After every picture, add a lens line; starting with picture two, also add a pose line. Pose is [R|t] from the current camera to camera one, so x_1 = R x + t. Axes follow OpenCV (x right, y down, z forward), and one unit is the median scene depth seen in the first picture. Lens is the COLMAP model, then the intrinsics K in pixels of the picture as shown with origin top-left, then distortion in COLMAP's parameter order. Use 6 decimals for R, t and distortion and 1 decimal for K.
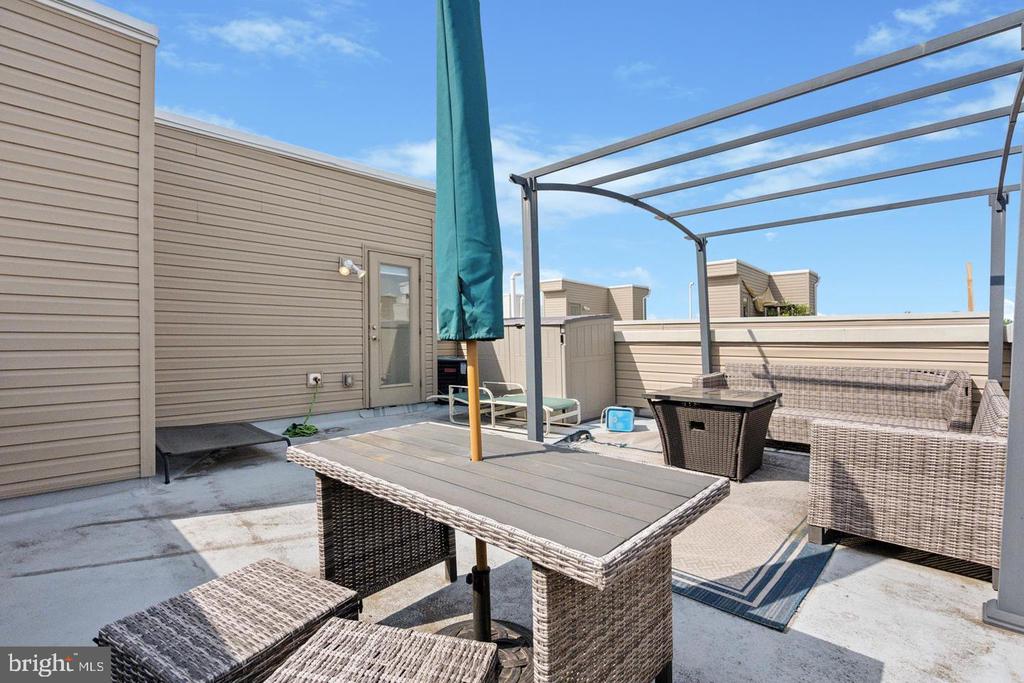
lens RADIAL K [[466.7, 0, 511.9], [0, 466.7, 339.1], [0, 0, 1]] dist [-0.001004, 0.000322]
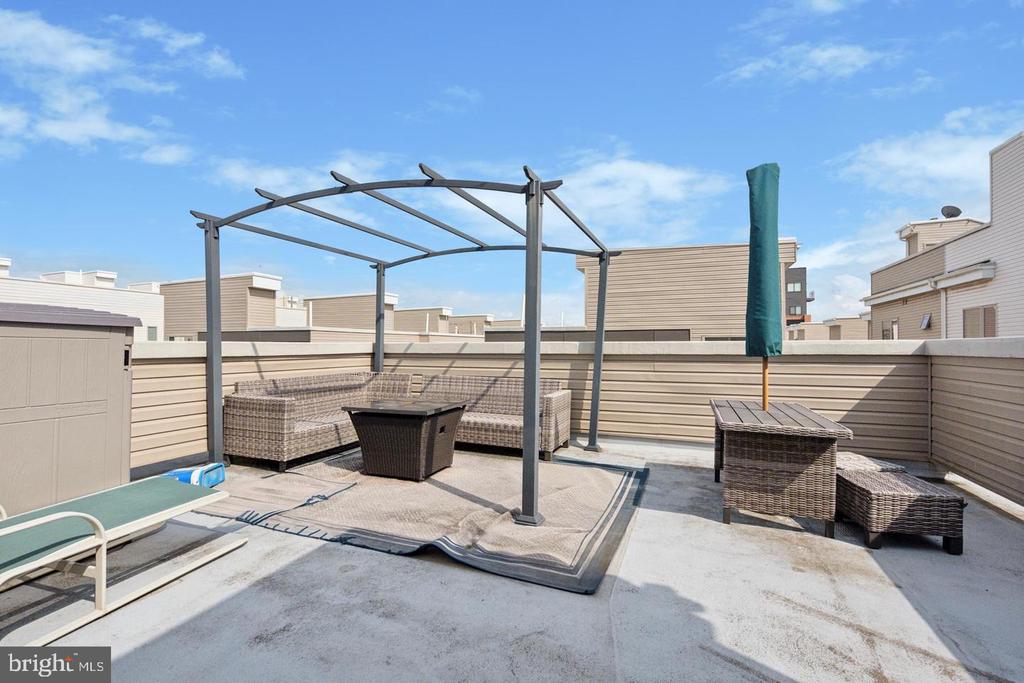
lens RADIAL K [[466.7, 0, 508.6], [0, 466.7, 344.2], [0, 0, 1]] dist [-0.001004, 0.000322]
pose [[-0.362856, 0.006413, 0.931823, -0.549776], [0.000002, 0.999976, -0.006882, -0.011631], [-0.931845, -0.002495, -0.362847, 0.959975]]
